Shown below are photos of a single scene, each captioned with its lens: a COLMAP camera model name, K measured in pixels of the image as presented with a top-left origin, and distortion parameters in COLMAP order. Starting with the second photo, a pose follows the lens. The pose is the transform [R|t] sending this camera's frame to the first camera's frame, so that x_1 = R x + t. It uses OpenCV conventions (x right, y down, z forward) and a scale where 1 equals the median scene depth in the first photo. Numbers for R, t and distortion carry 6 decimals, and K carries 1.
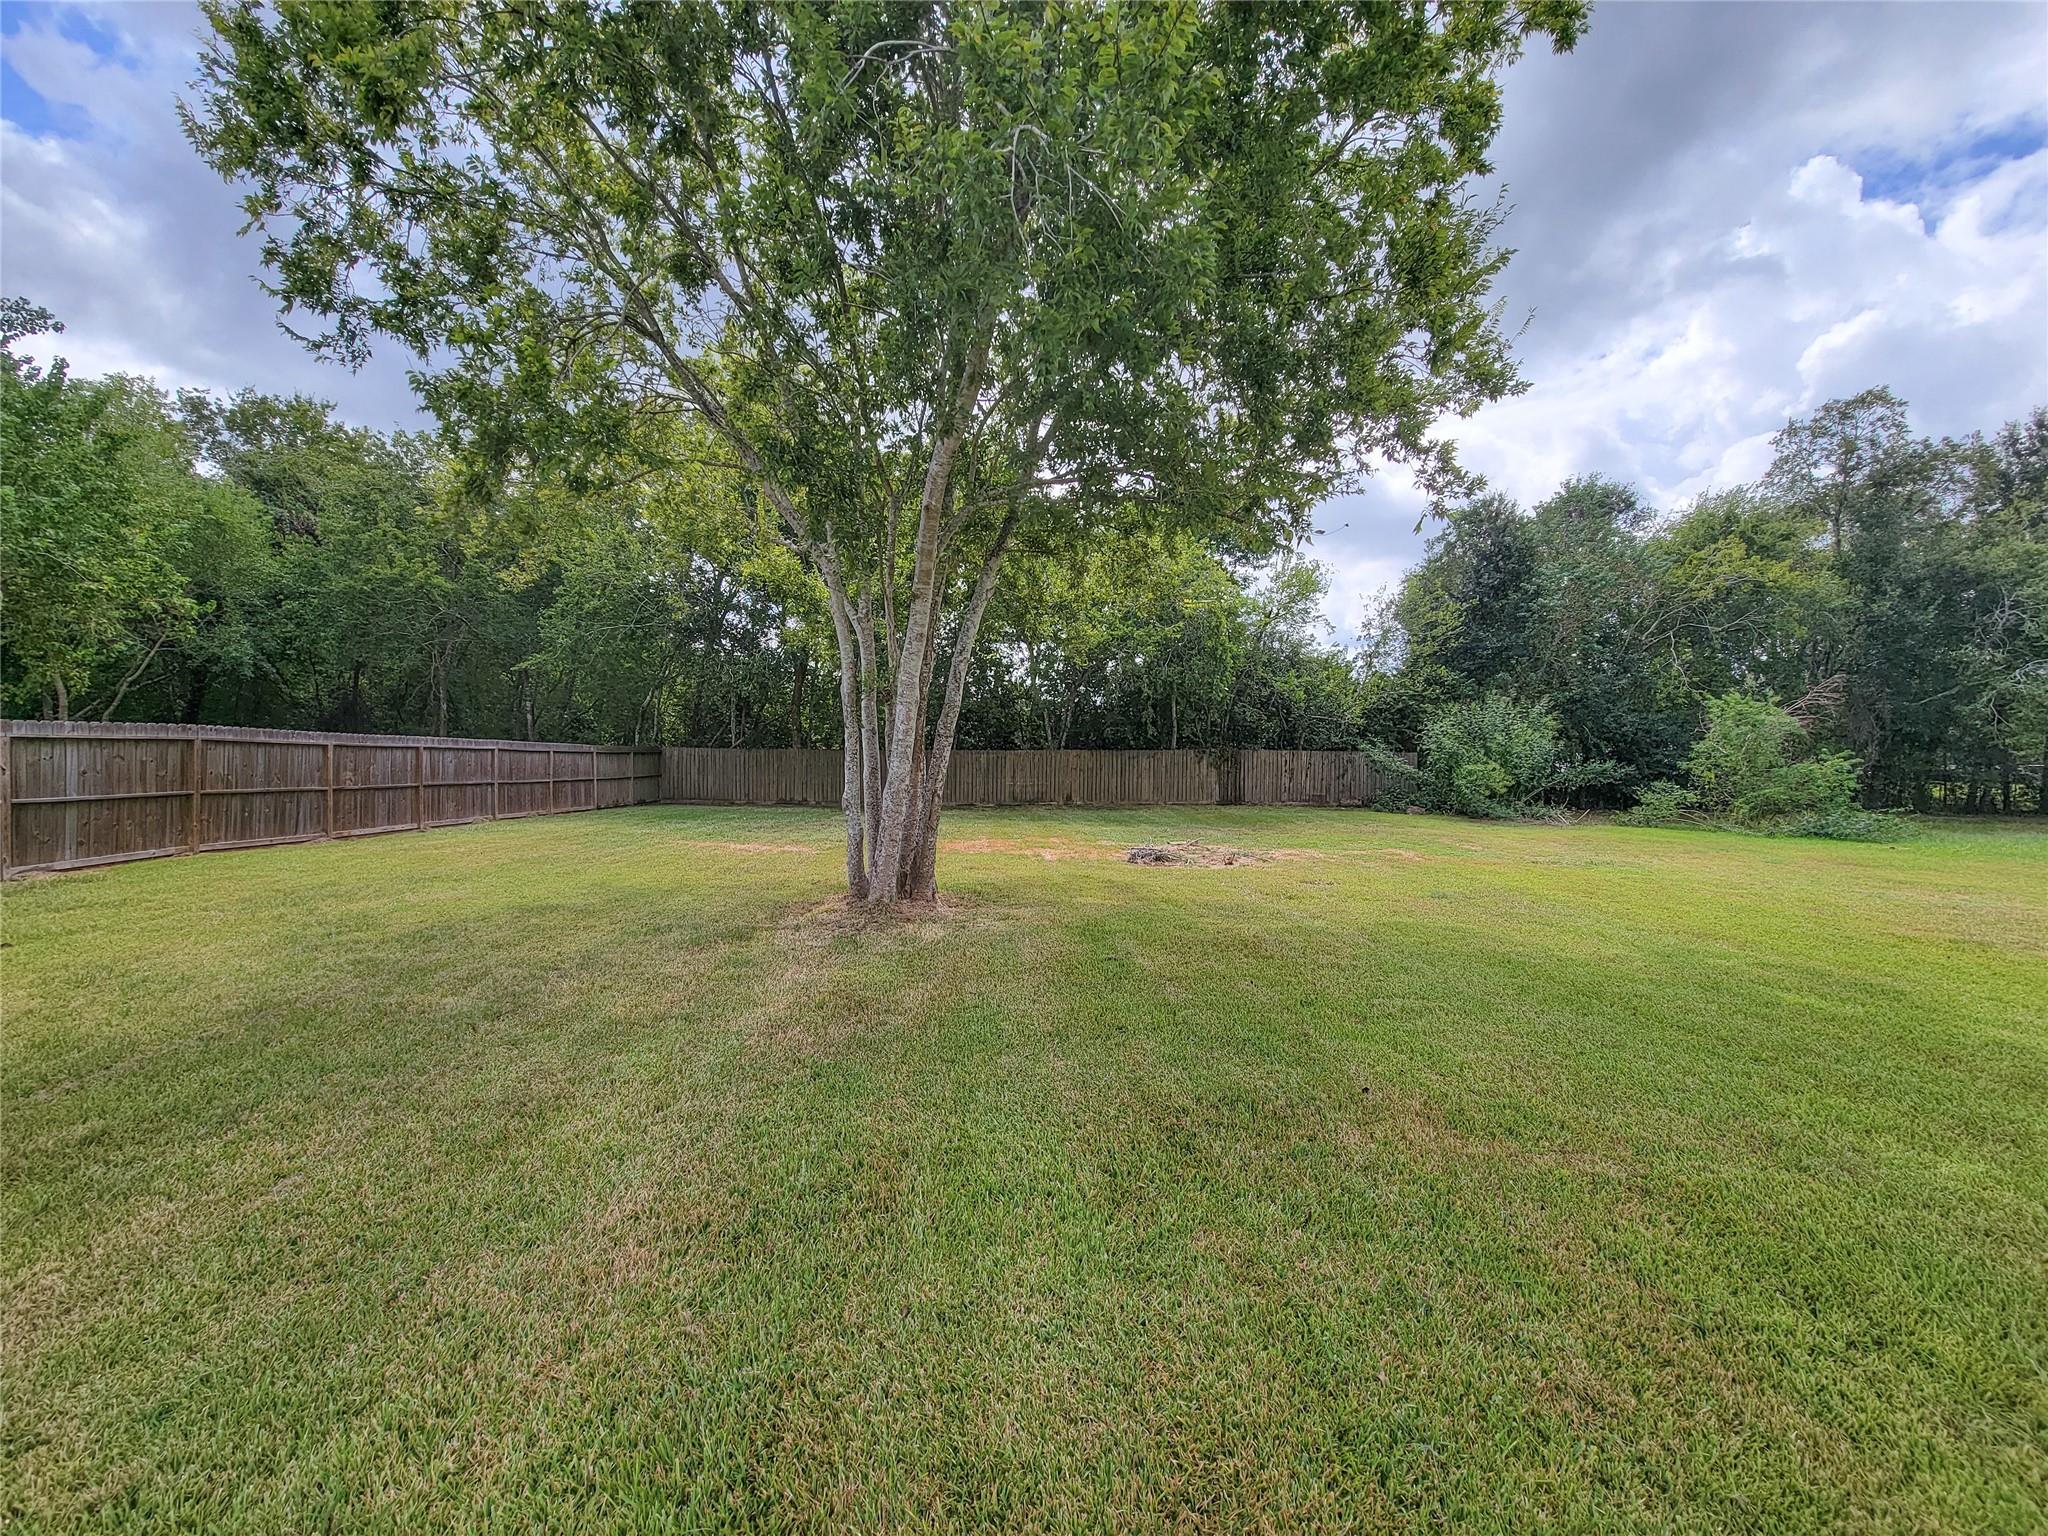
lens RADIAL K [[843.8, 0, 1025.9], [0, 843.8, 773.0], [0, 0, 1]] dist [0.001256, -0.001039]
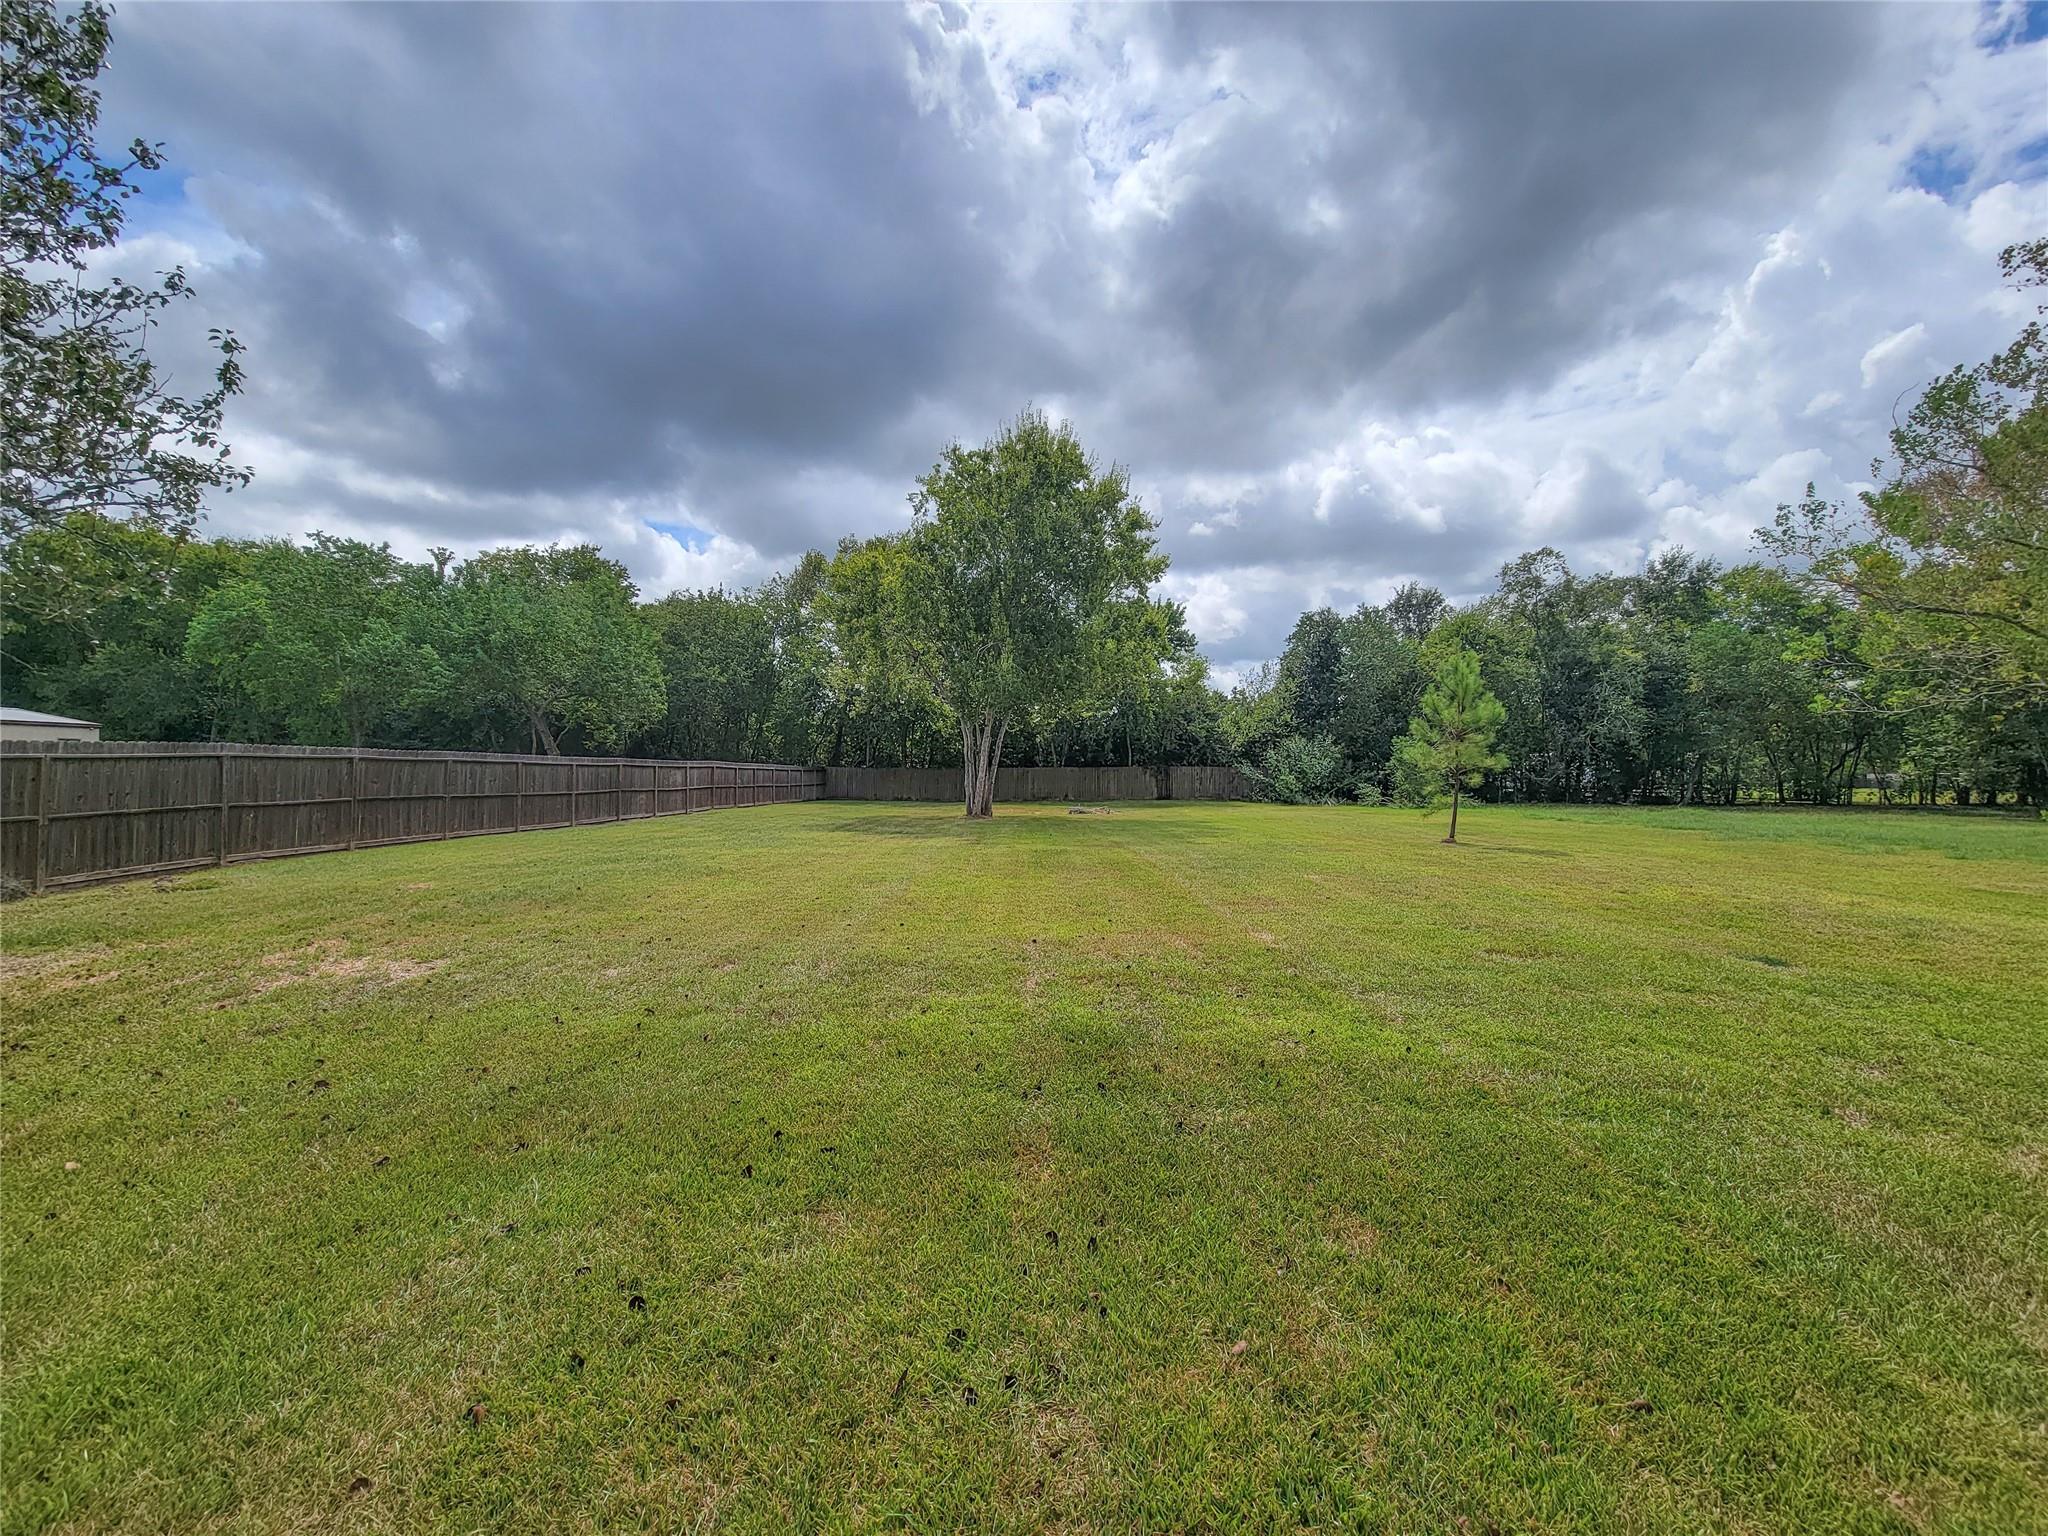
lens RADIAL K [[842.9, 0, 1024.0], [0, 842.9, 768.0], [0, 0, 1]] dist [0.001035, 0.000537]
pose [[0.998198, -0.004503, -0.059839, 0.065603], [0.003150, 0.999738, -0.022684, 0.013234], [0.059925, 0.022454, 0.997950, -0.709777]]
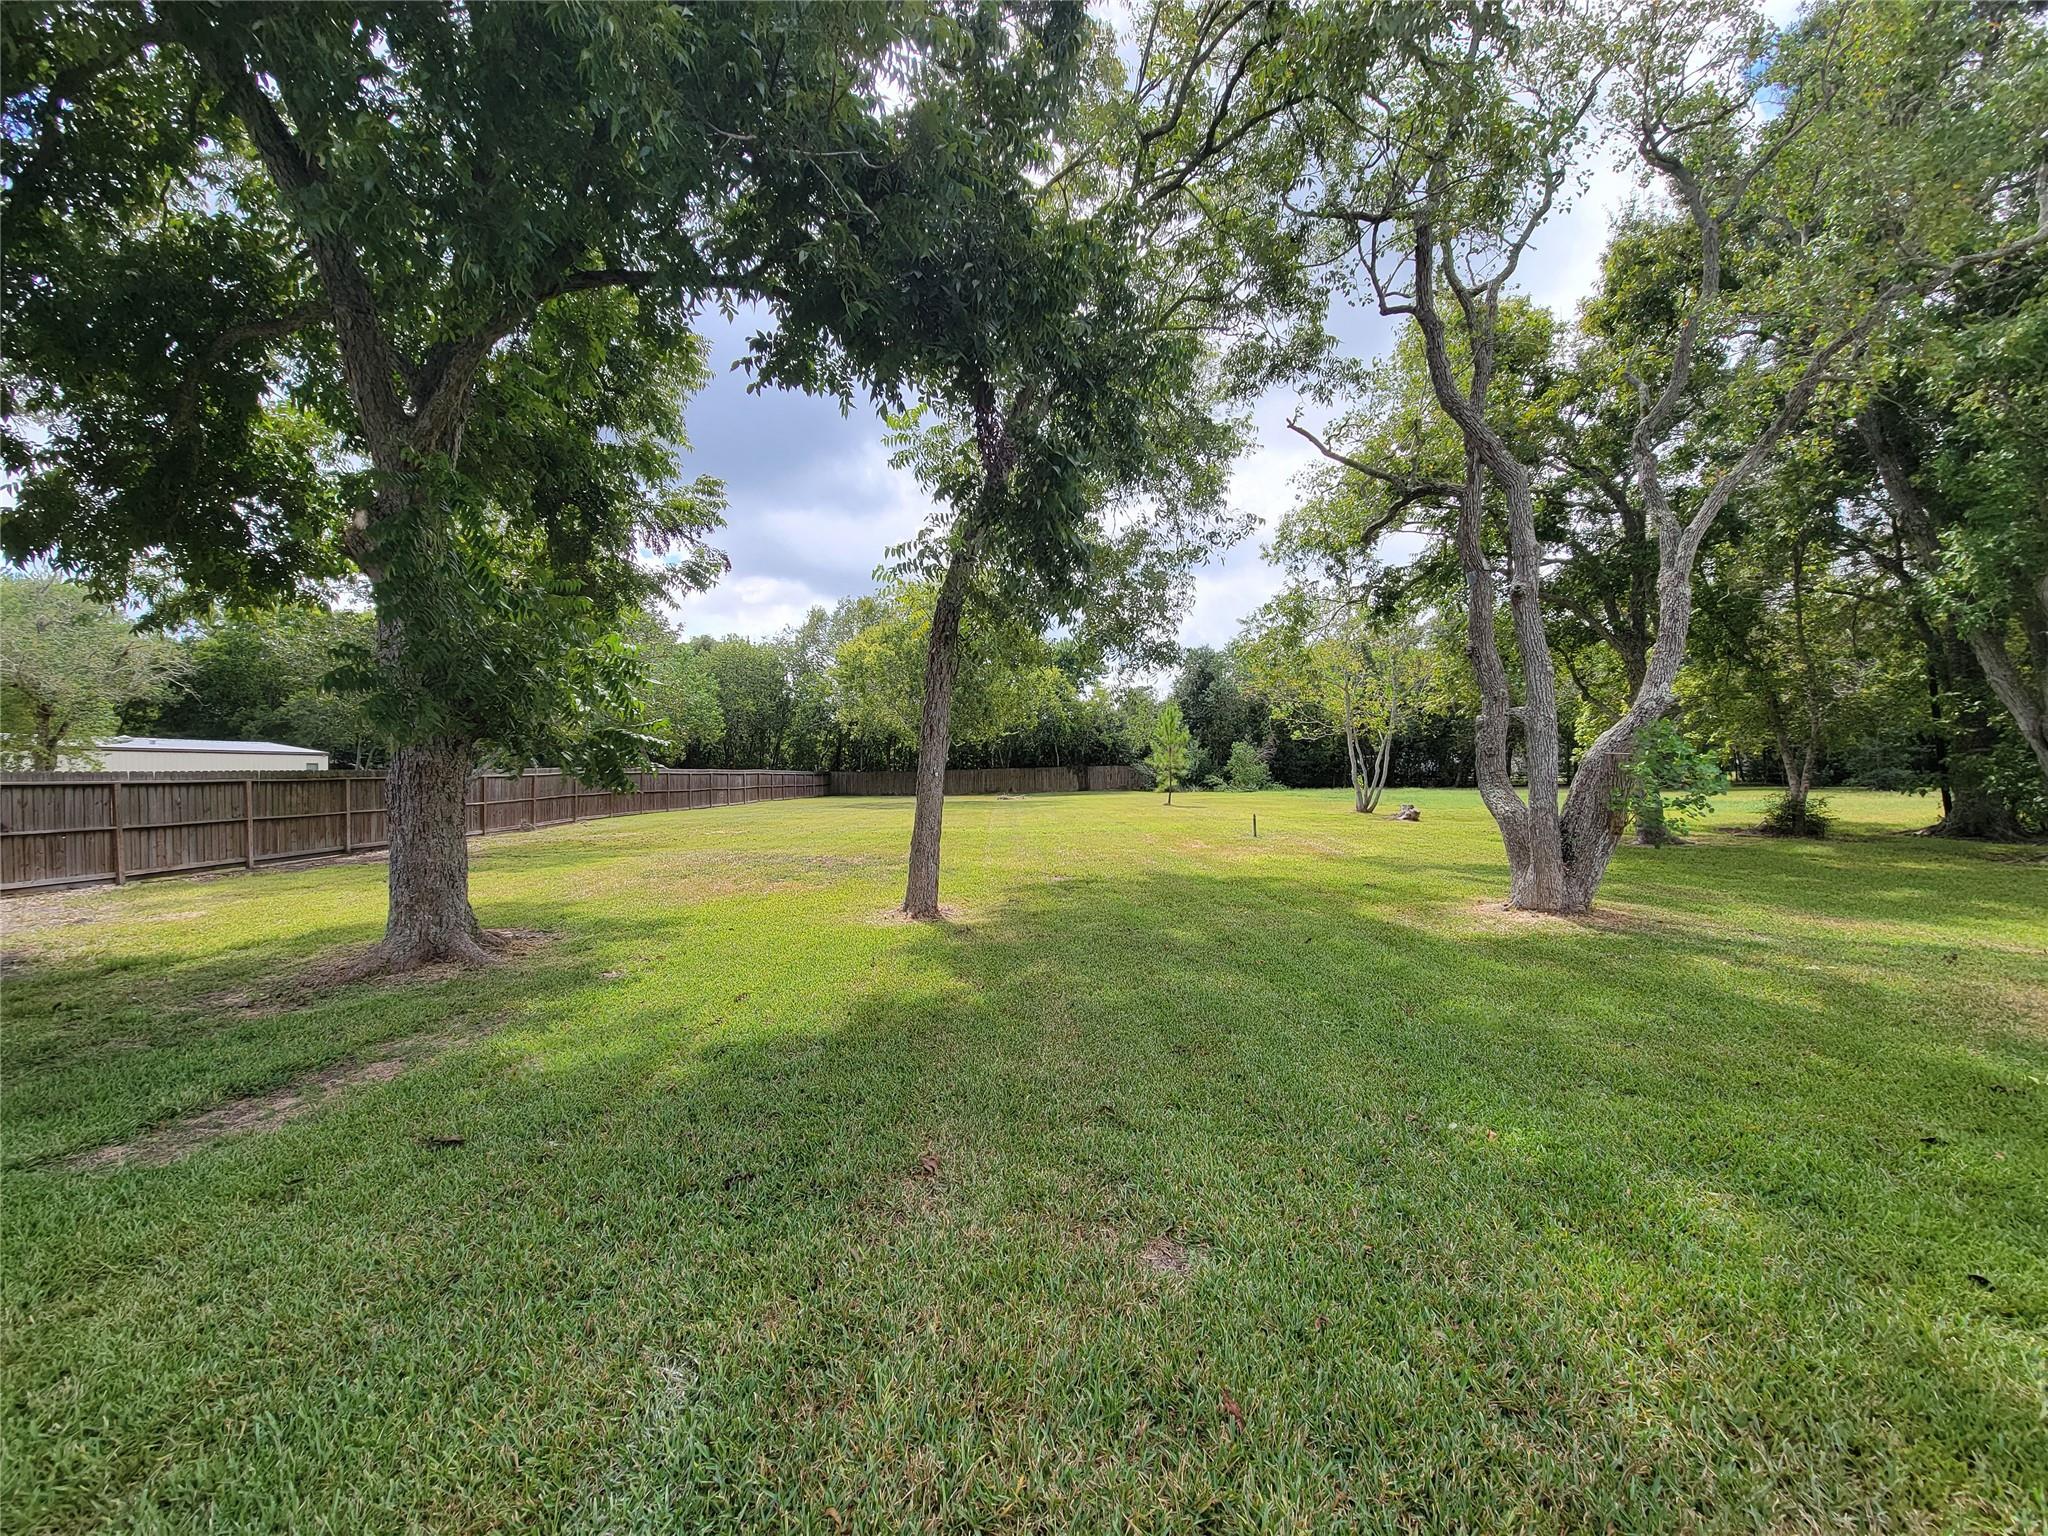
lens RADIAL K [[843.8, 0, 1025.9], [0, 843.8, 773.0], [0, 0, 1]] dist [0.001256, -0.001039]
pose [[0.998154, -0.025201, -0.055252, 0.217980], [0.024173, 0.999523, -0.019201, 0.030483], [0.055709, 0.017830, 0.998288, -1.280210]]
